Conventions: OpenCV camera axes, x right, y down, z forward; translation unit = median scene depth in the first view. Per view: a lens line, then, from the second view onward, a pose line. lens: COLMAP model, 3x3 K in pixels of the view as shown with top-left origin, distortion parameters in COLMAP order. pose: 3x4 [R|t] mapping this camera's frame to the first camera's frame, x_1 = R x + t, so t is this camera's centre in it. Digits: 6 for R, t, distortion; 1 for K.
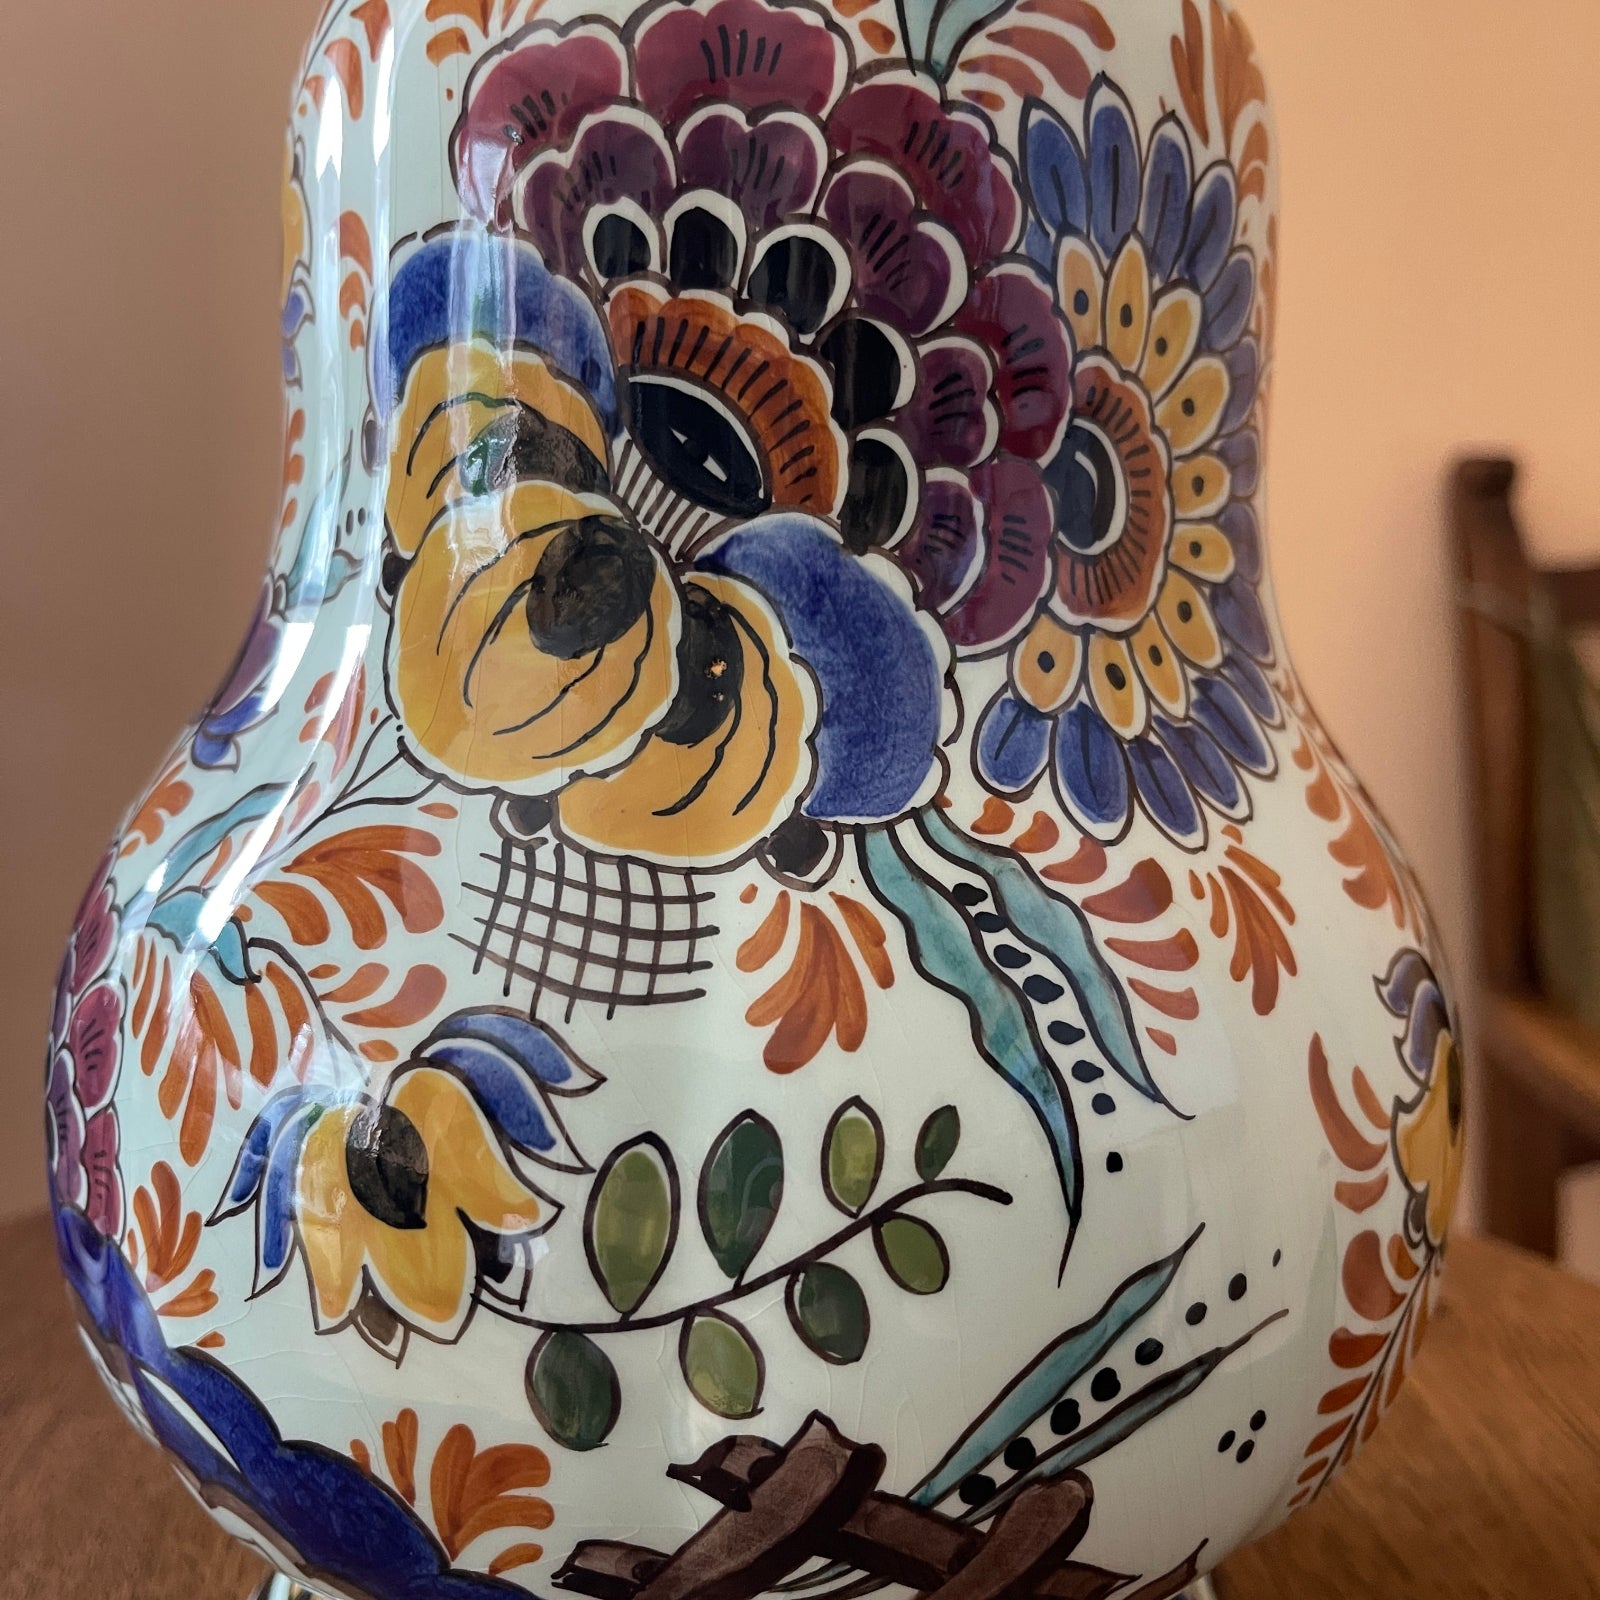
lens RADIAL K [[1719.5, 0, 802.7], [0, 1719.5, 816.6], [0, 0, 1]] dist [0.062332, -0.227372]
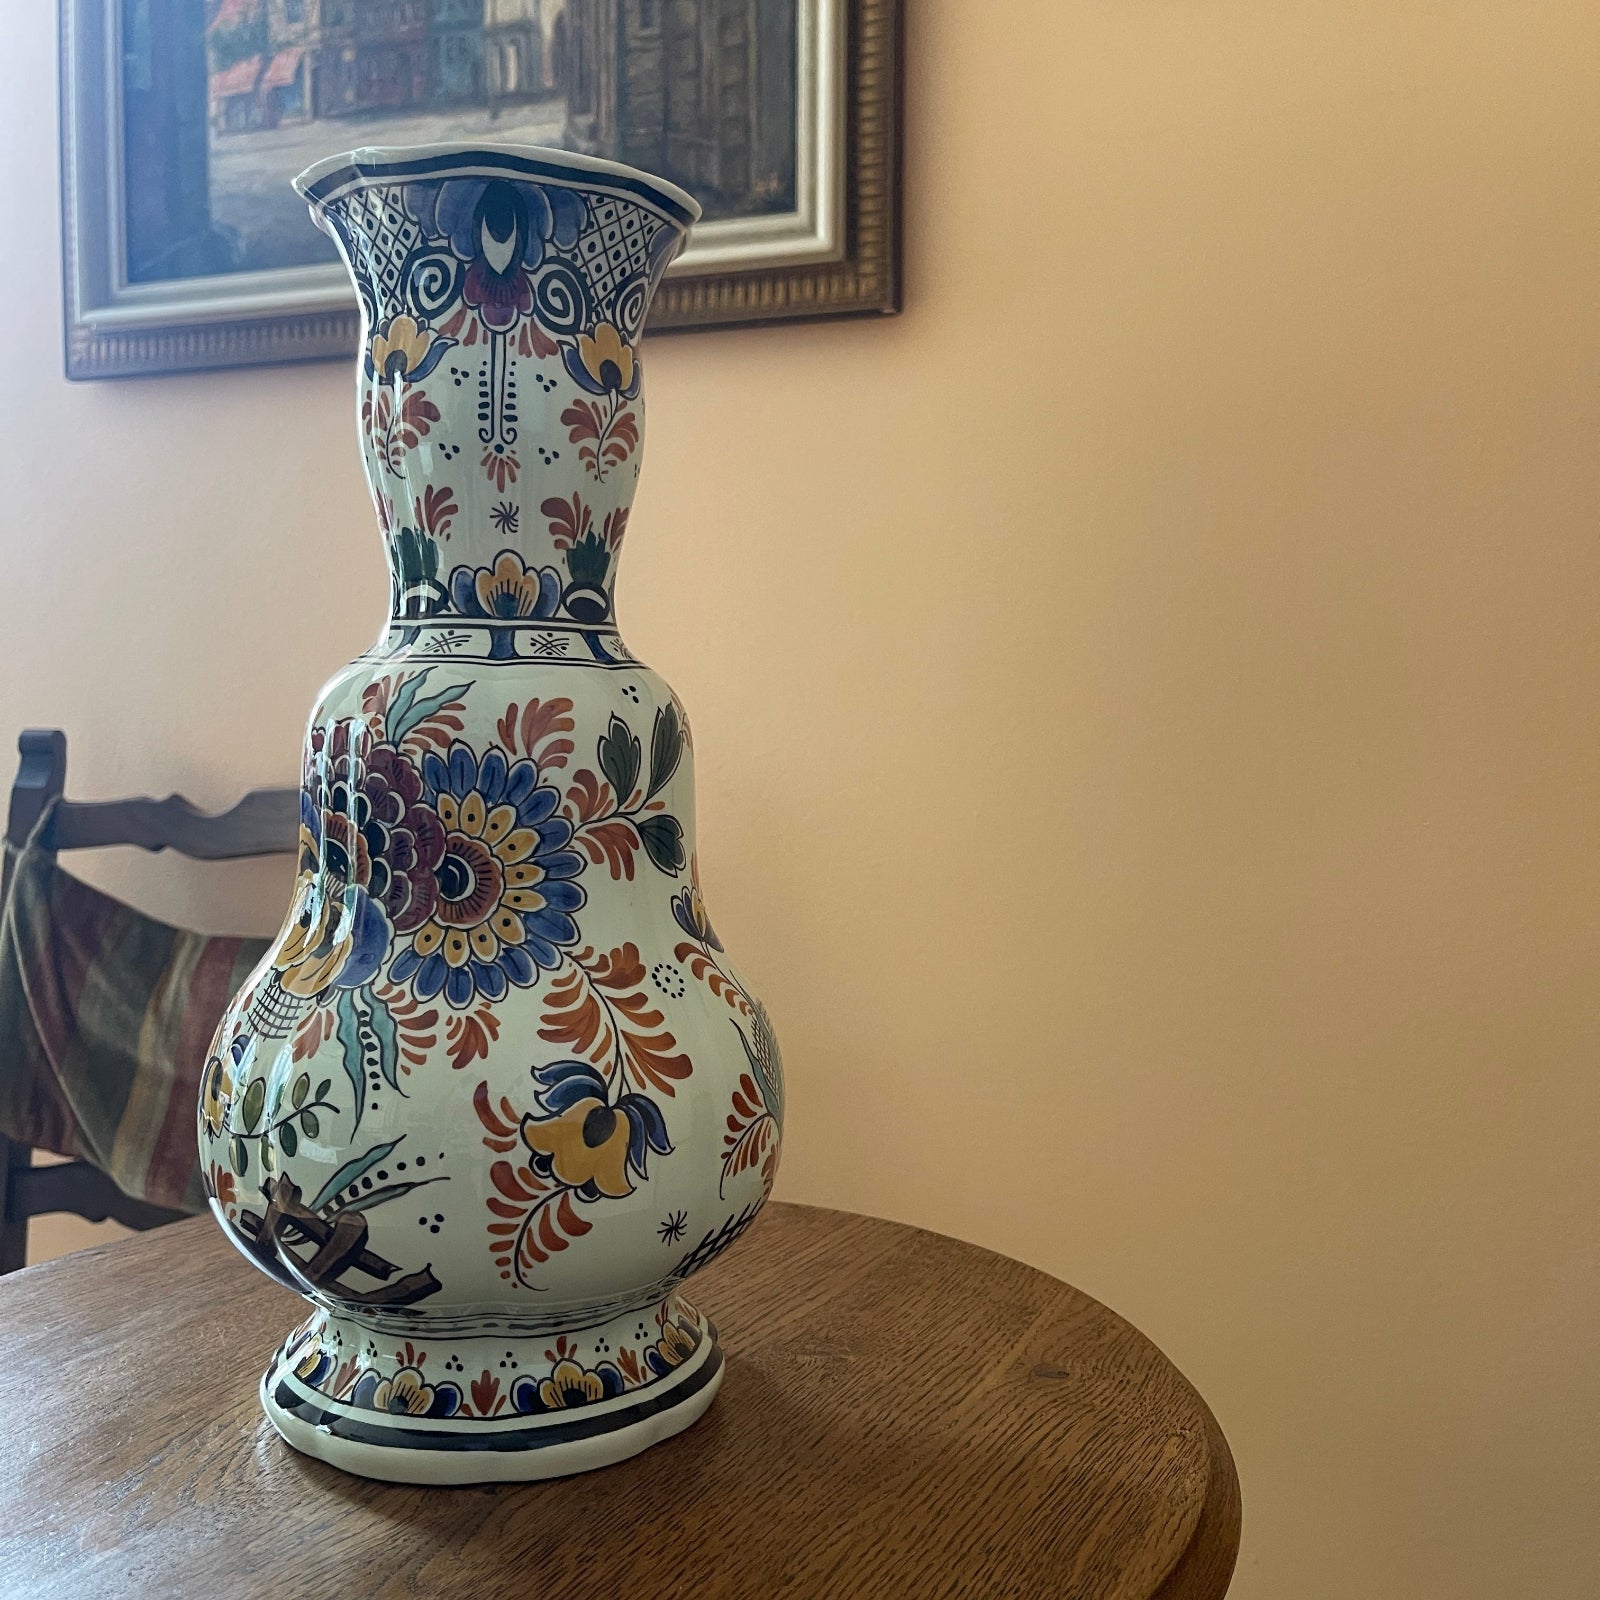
lens RADIAL K [[1631.3, 0, 782.5], [0, 1631.3, 807.9], [0, 0, 1]] dist [0.109877, -0.337691]
pose [[0.830325, 0.015636, -0.557059, 2.247377], [-0.097324, 0.988313, -0.117324, -0.044014], [0.548715, 0.151632, 0.822143, -0.990737]]
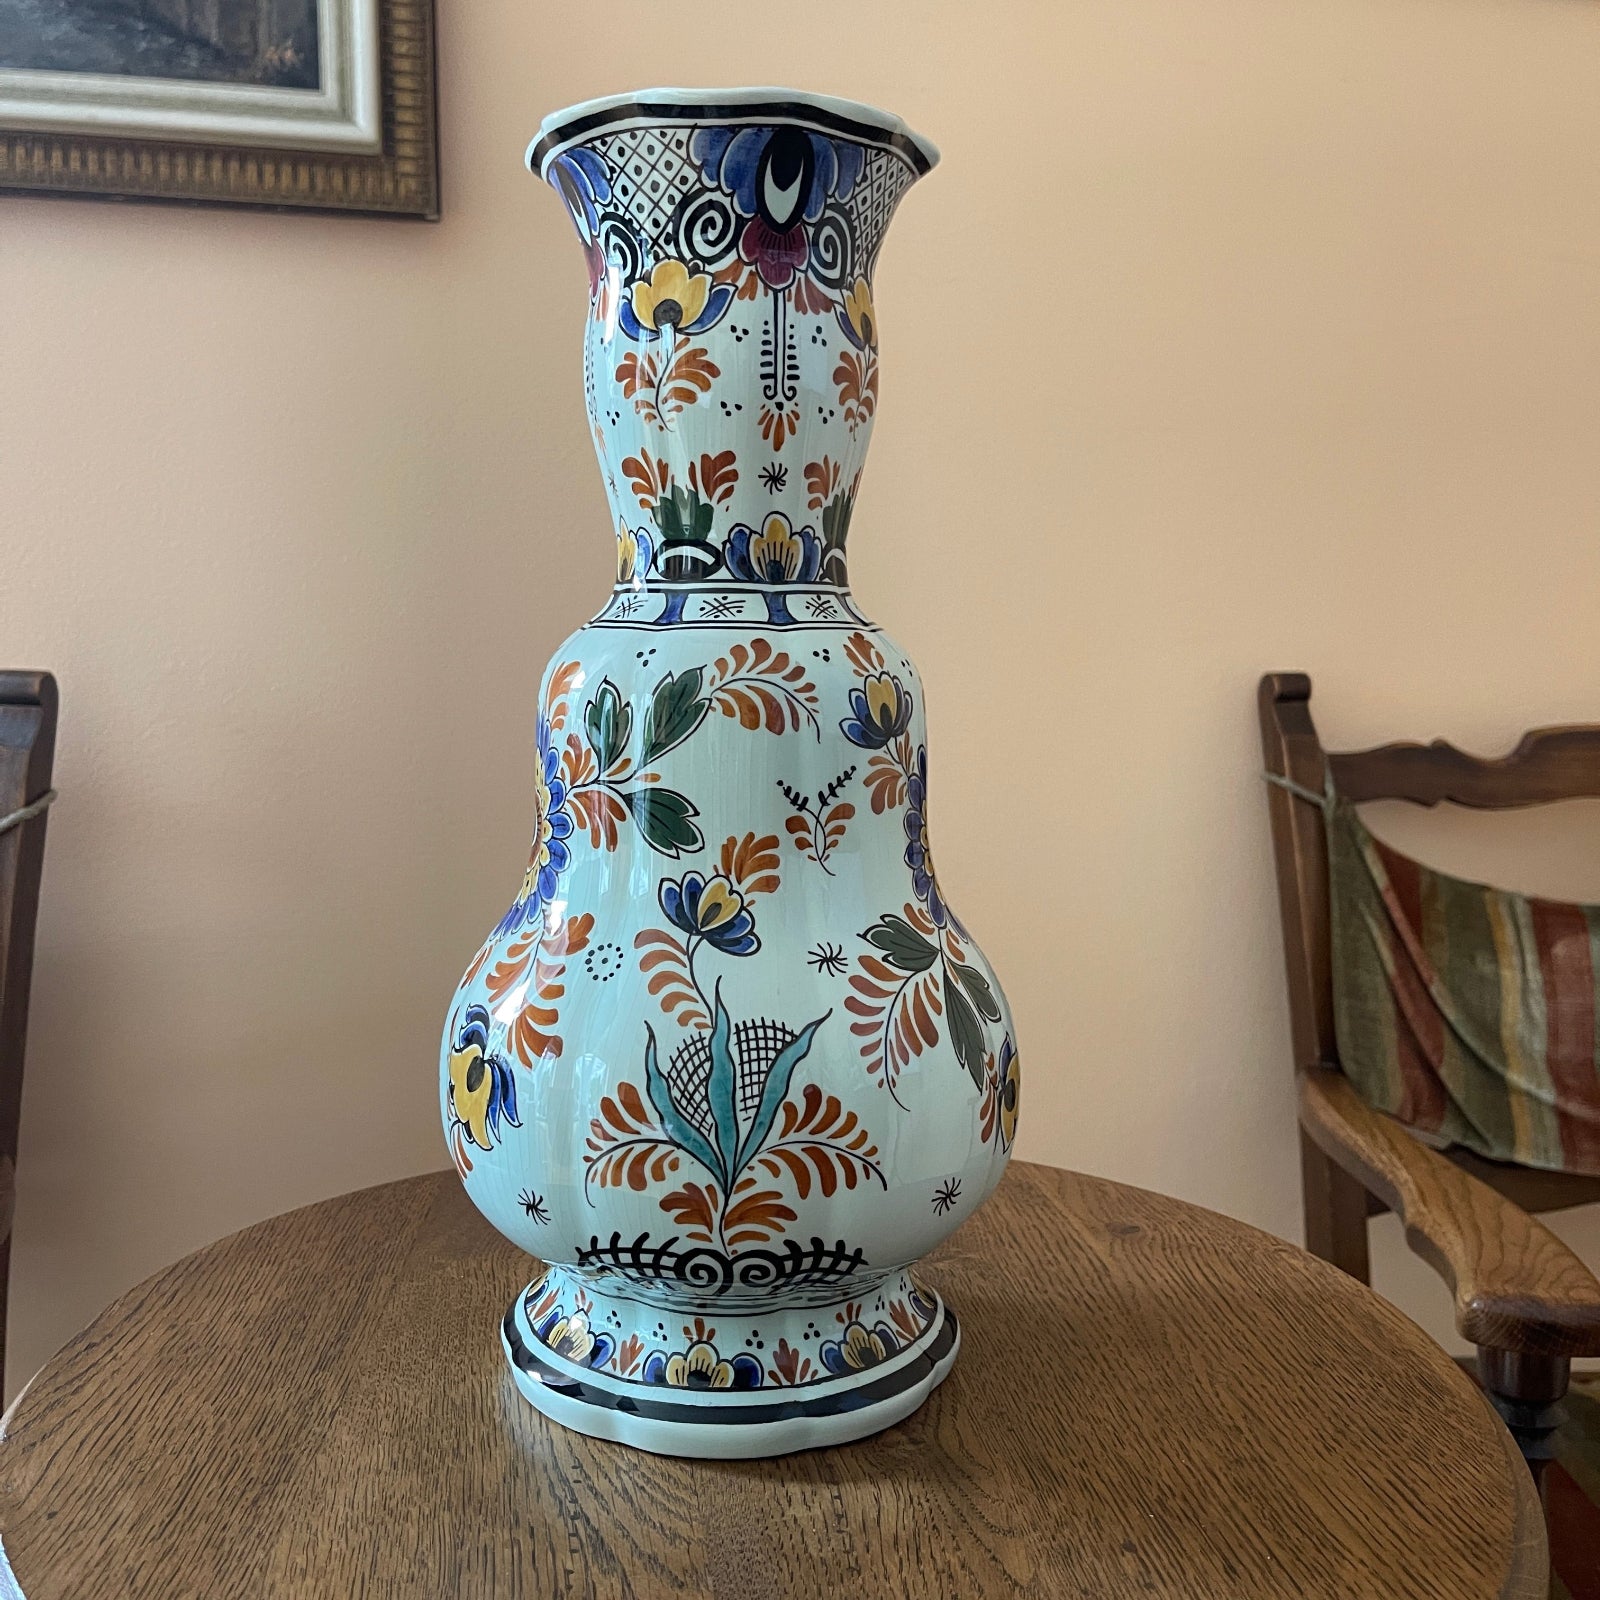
lens RADIAL K [[1602.9, 0, 800.0], [0, 1602.9, 800.0], [0, 0, 1]] dist [0.150572, -0.460198]
pose [[-0.376861, 0.062779, -0.924140, 2.836349], [-0.196631, 0.969539, 0.146049, -0.802344], [0.905159, 0.236754, -0.353037, 2.607998]]
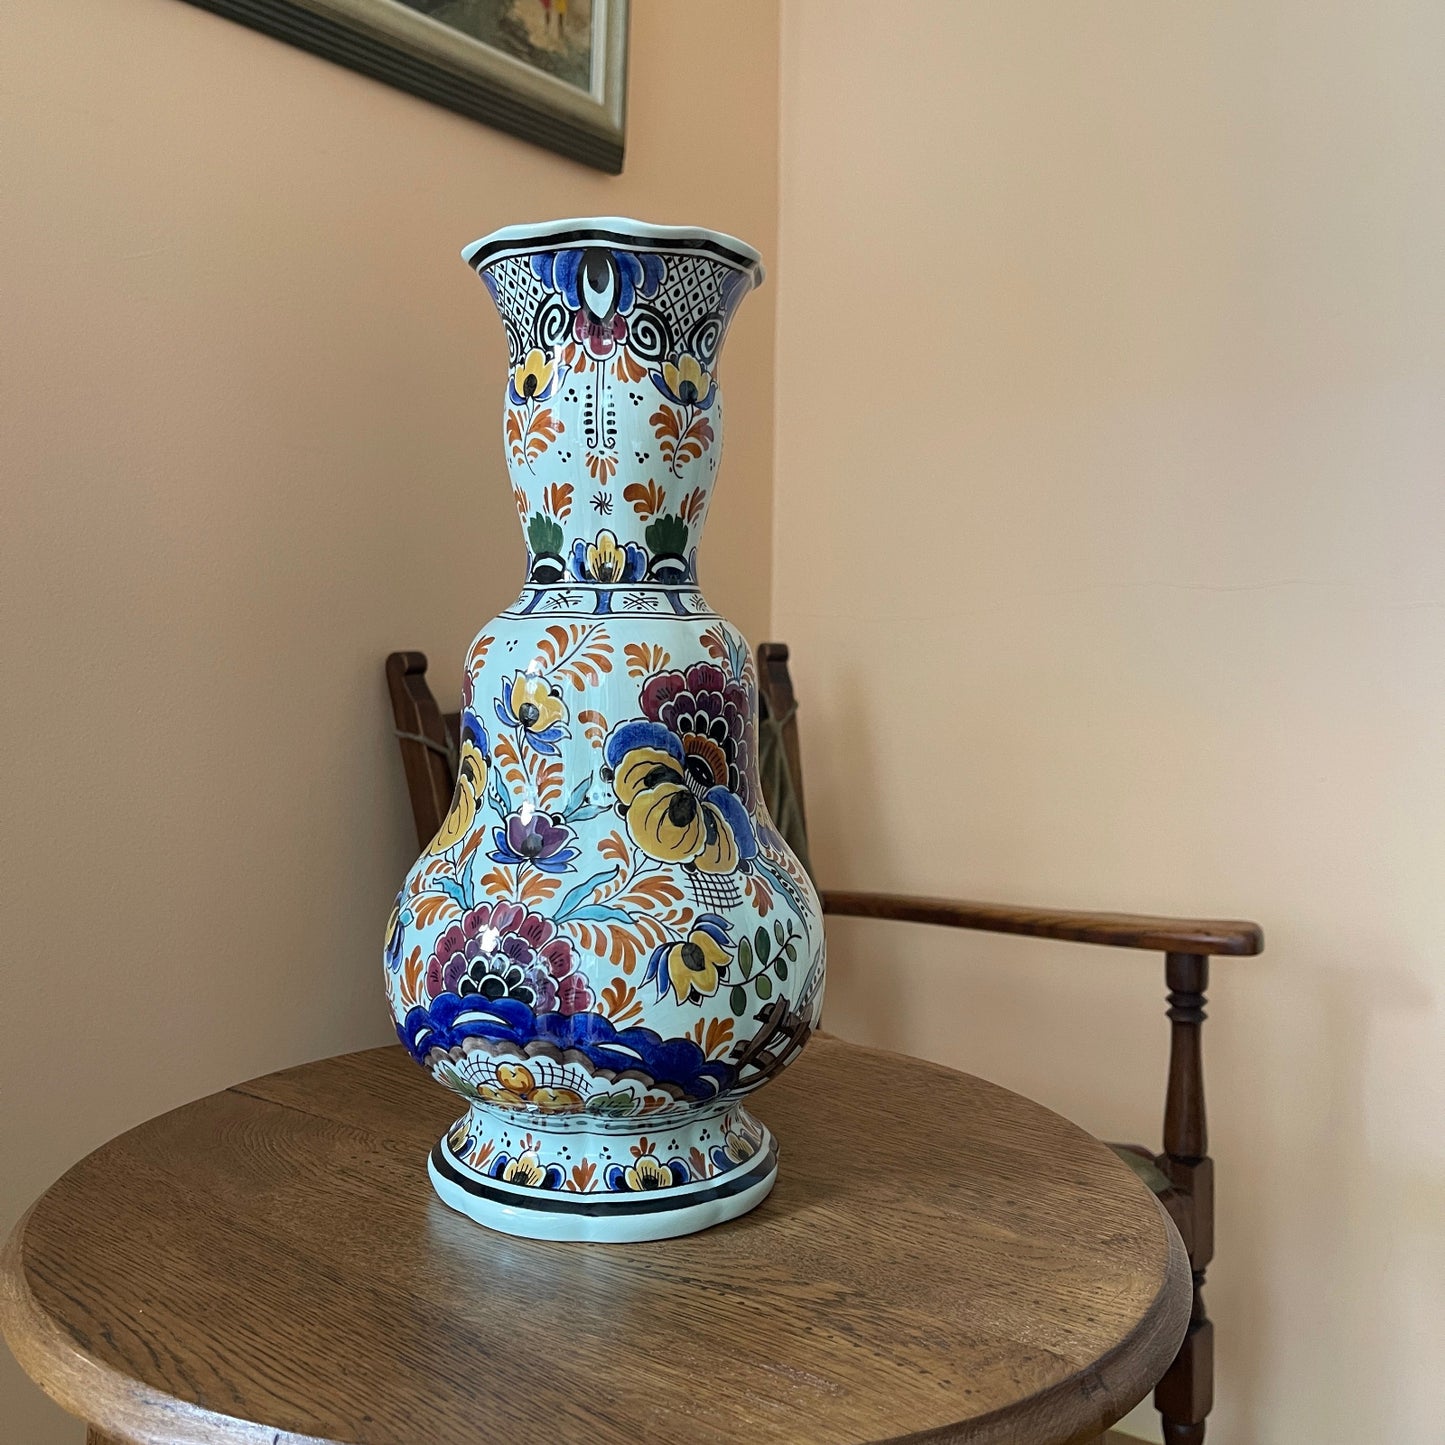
lens RADIAL K [[1447.6, 0, 722.5], [0, 1447.6, 722.5], [0, 0, 1]] dist [0.150572, -0.460198]
pose [[0.708540, -0.064080, 0.702756, -2.422926], [0.140290, 0.988781, -0.051284, -0.149068], [-0.691585, 0.134927, 0.709580, -1.462180]]
